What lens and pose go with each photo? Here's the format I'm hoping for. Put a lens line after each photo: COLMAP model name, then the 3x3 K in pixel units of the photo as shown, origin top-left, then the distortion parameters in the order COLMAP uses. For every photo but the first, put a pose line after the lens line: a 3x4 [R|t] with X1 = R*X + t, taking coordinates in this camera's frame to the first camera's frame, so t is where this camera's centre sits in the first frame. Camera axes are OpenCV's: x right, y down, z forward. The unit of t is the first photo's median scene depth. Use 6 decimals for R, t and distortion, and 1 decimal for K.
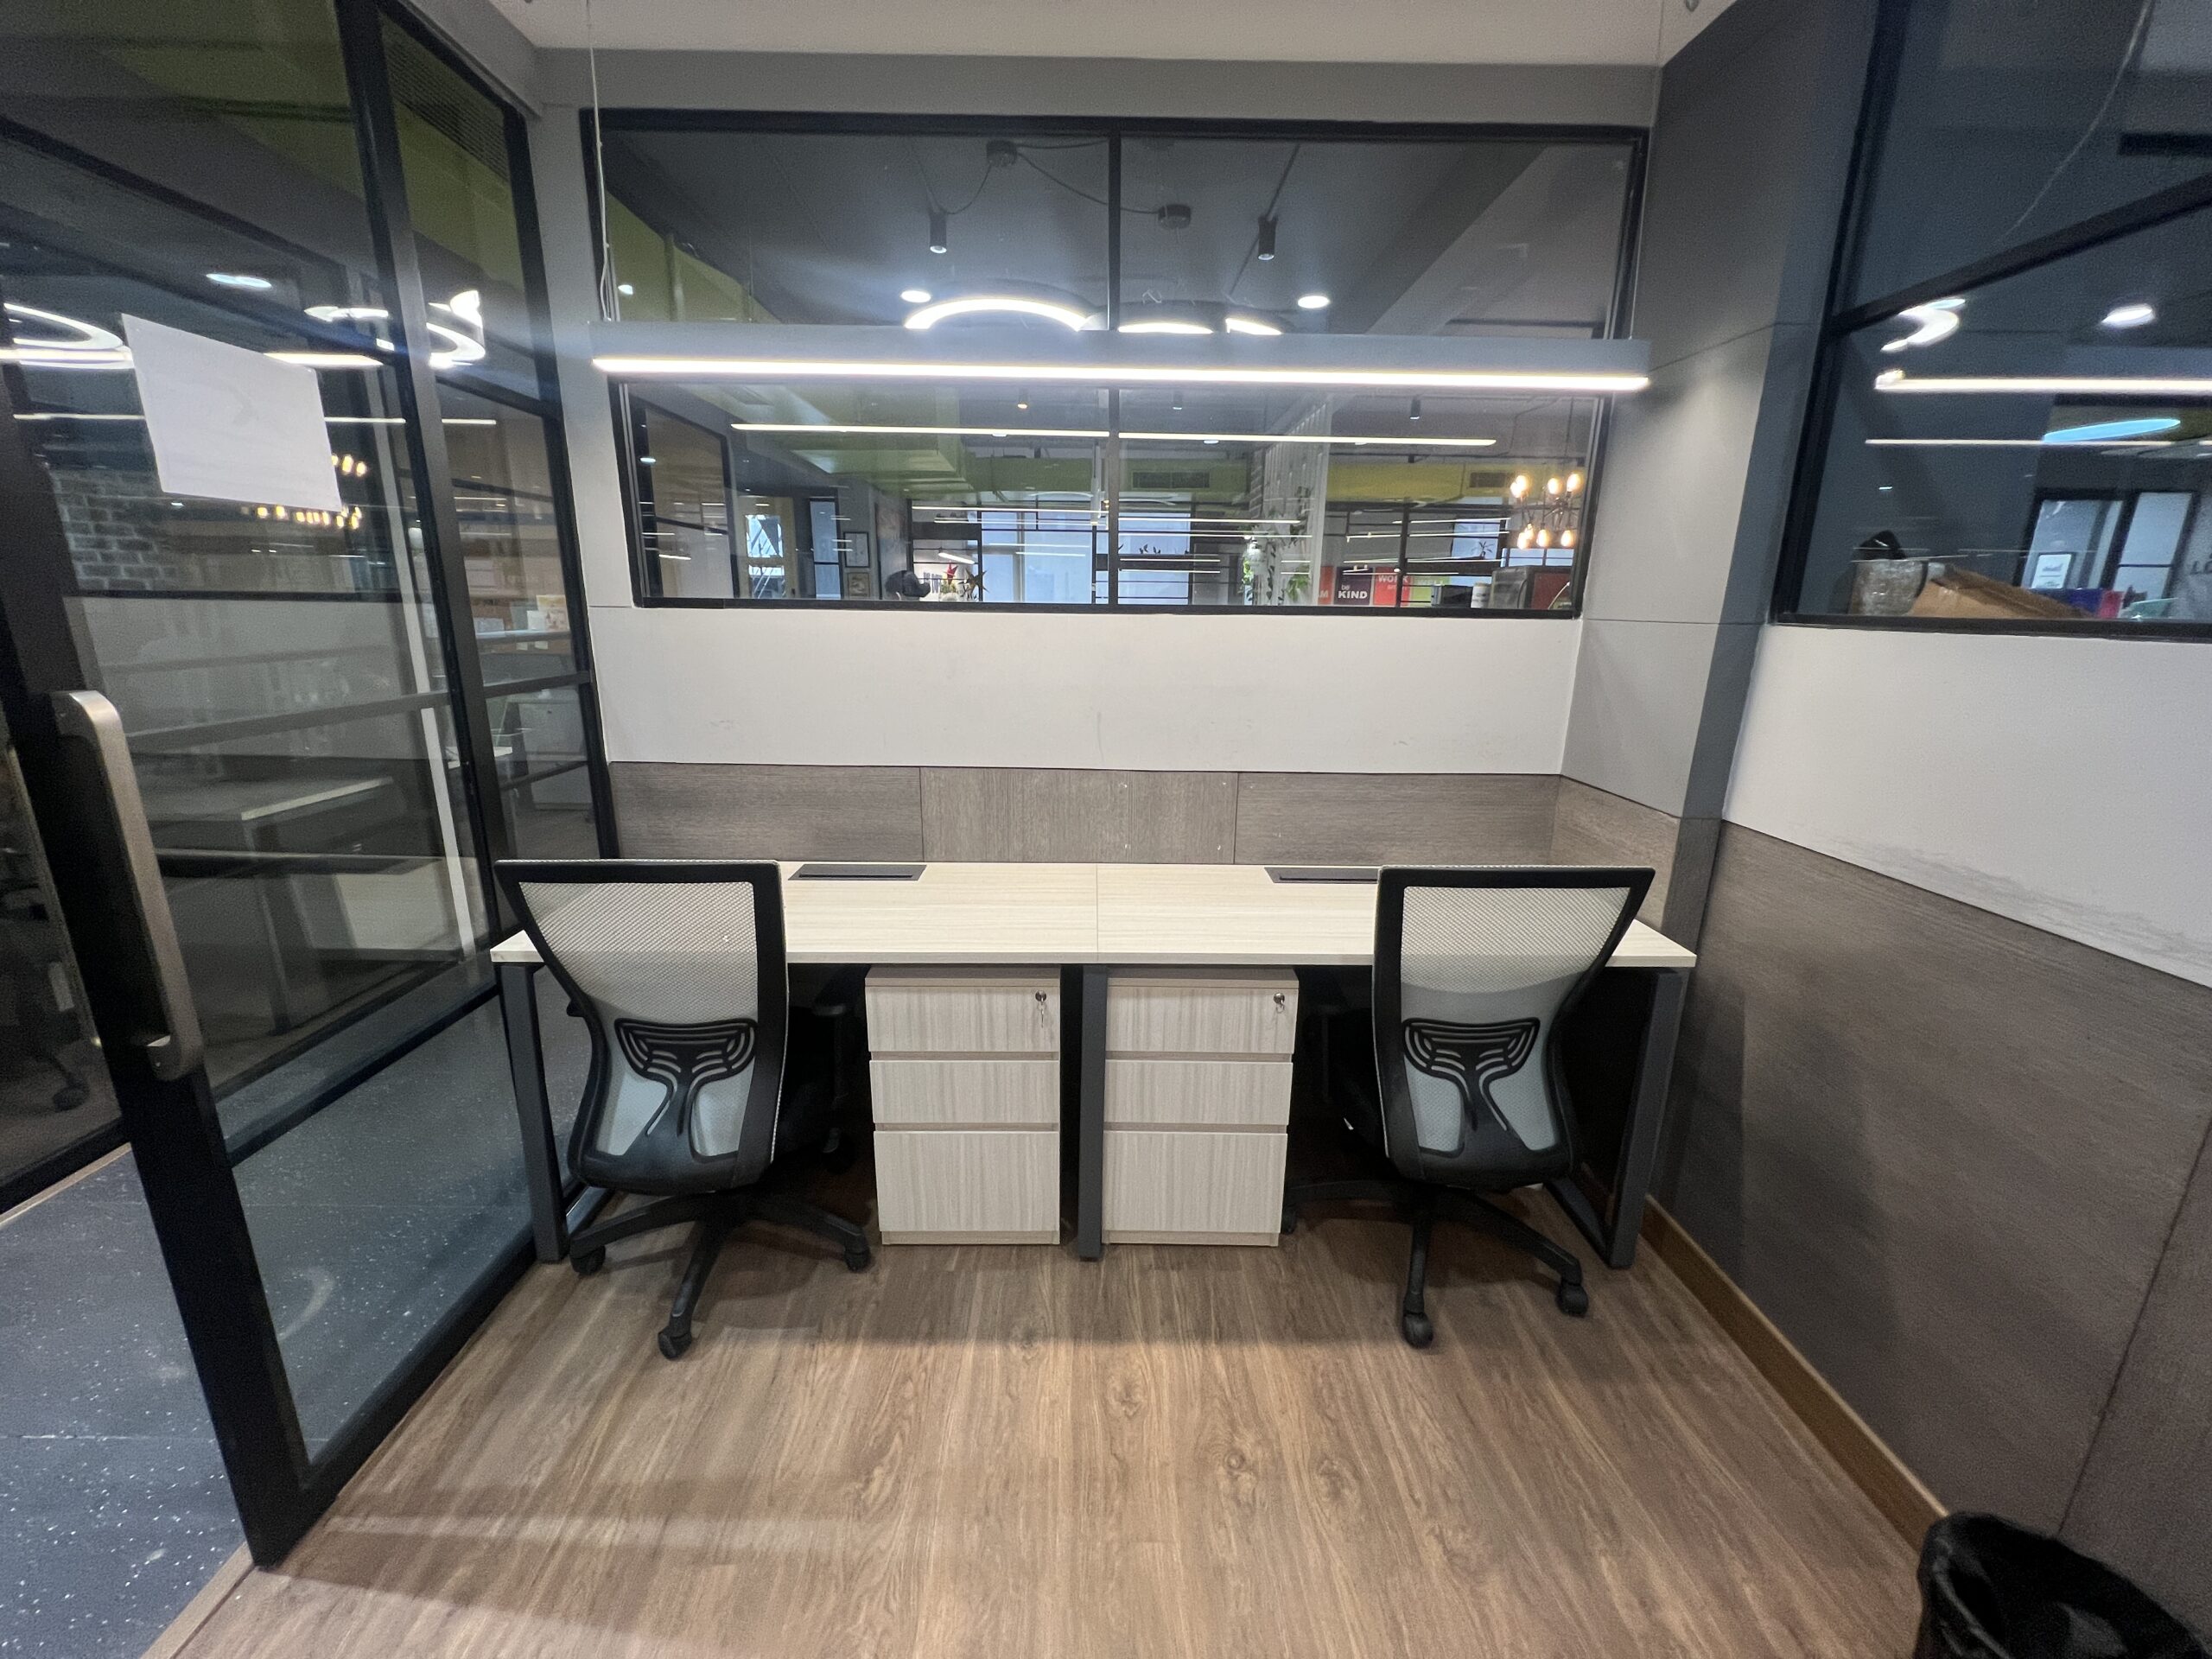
lens RADIAL K [[884.7, 0, 1101.2], [0, 884.7, 822.7], [0, 0, 1]] dist [-0.000088, 0.000144]
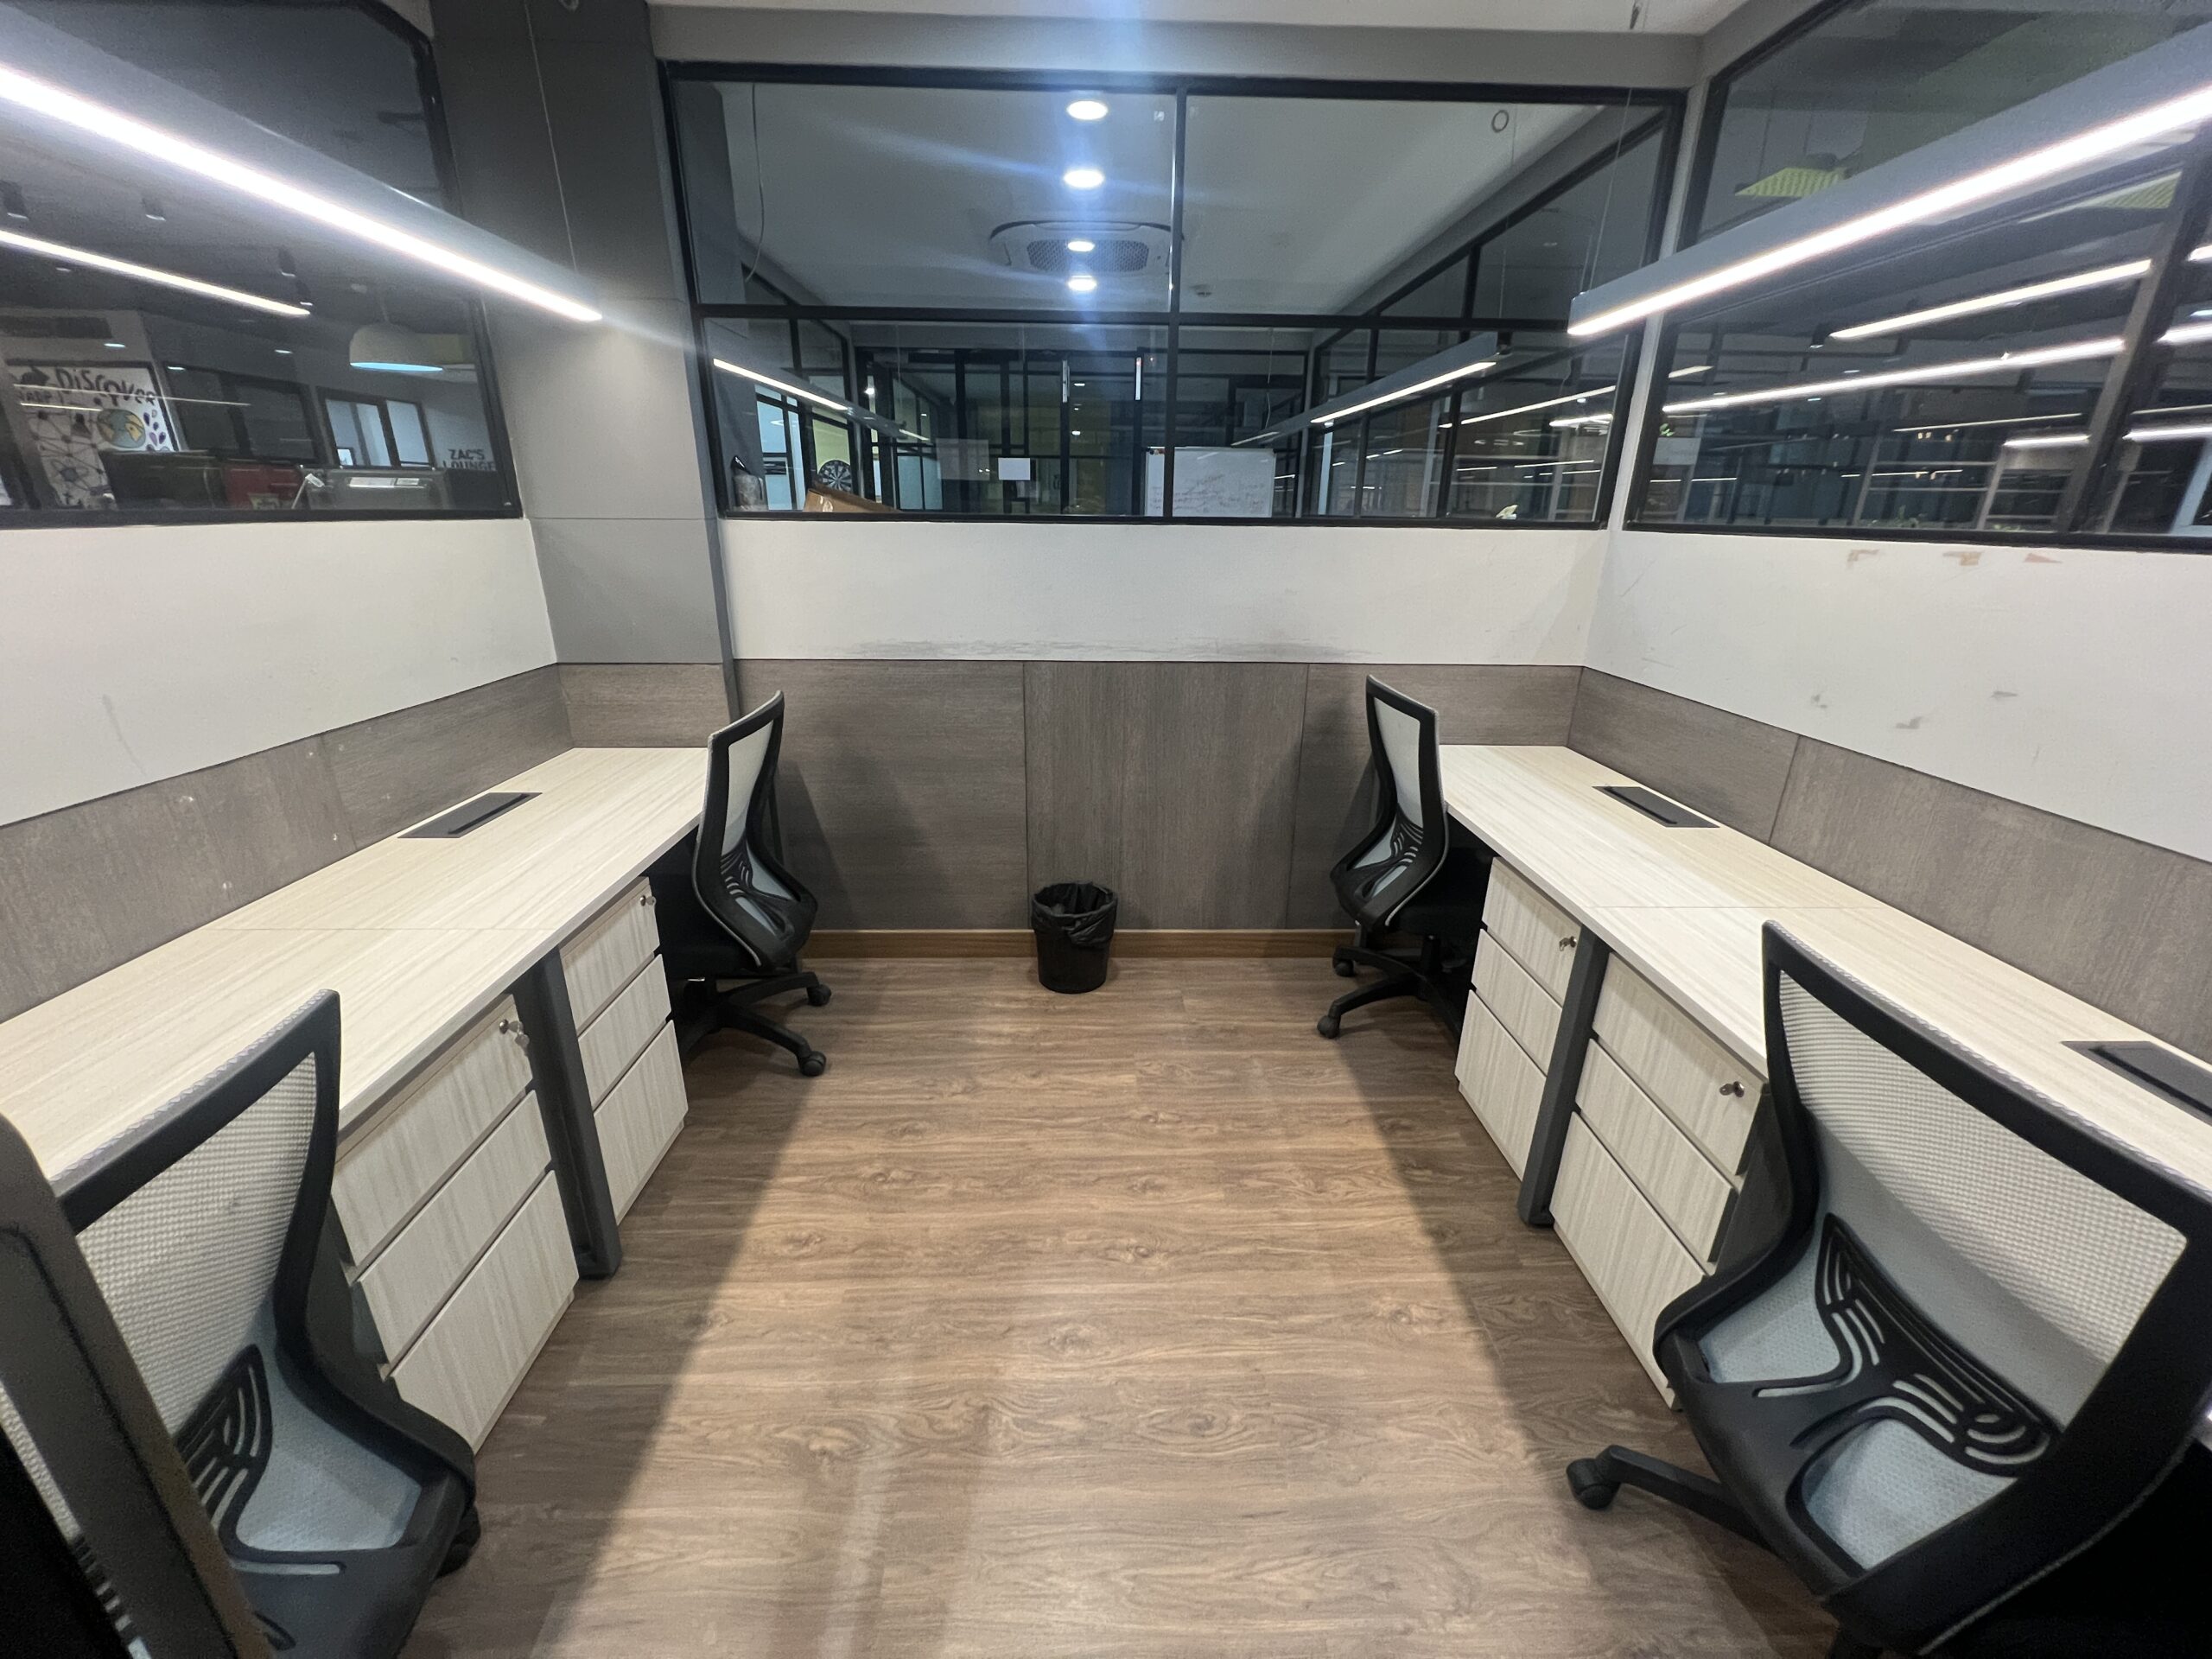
lens RADIAL K [[884.7, 0, 1101.2], [0, 884.7, 822.7], [0, 0, 1]] dist [-0.000088, 0.000144]
pose [[-0.019838, -0.346836, 0.937716, -0.797346], [0.235517, 0.909886, 0.341525, -0.119501], [-0.971668, 0.227623, 0.063636, 0.414176]]
